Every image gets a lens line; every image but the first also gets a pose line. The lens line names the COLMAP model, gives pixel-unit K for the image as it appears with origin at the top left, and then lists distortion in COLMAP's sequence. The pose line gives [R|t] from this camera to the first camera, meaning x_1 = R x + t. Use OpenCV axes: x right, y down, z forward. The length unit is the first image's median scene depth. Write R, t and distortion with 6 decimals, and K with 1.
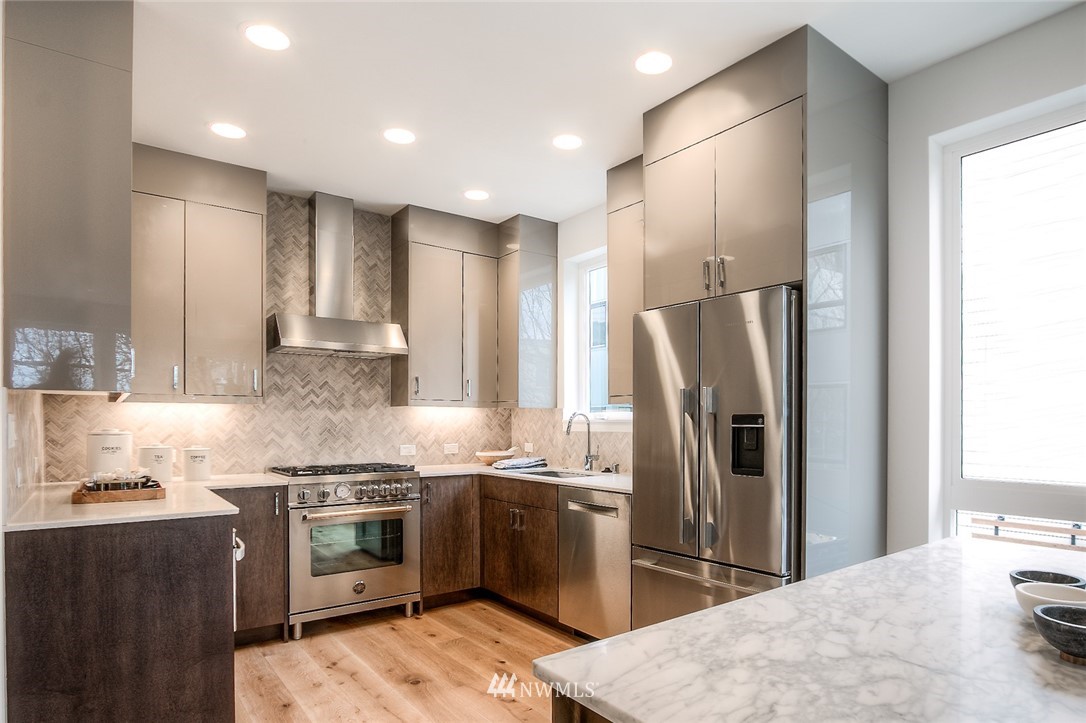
lens RADIAL K [[542.6, 0, 596.1], [0, 542.6, 425.6], [0, 0, 1]] dist [-0.003358, -0.001238]
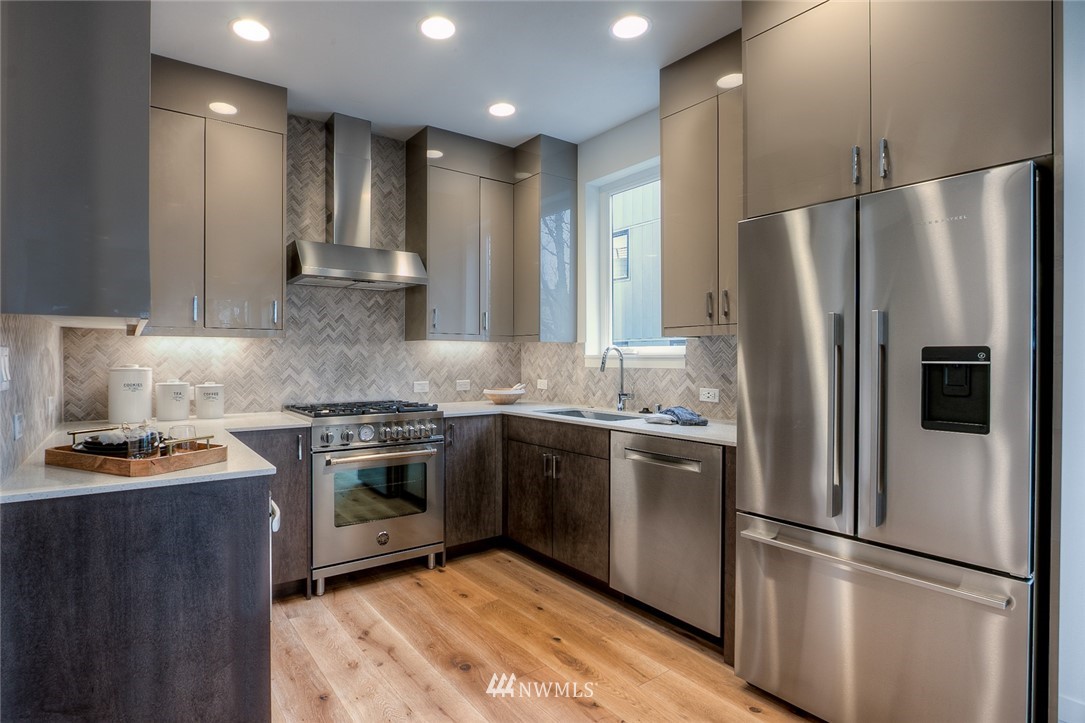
lens RADIAL K [[542.1, 0, 538.6], [0, 542.1, 359.8], [0, 0, 1]] dist [-0.003358, -0.001238]
pose [[0.996121, -0.000021, -0.087994, -0.100570], [-0.000154, 0.999998, -0.001984, -0.000947], [0.087993, 0.001990, 0.996119, 0.118452]]
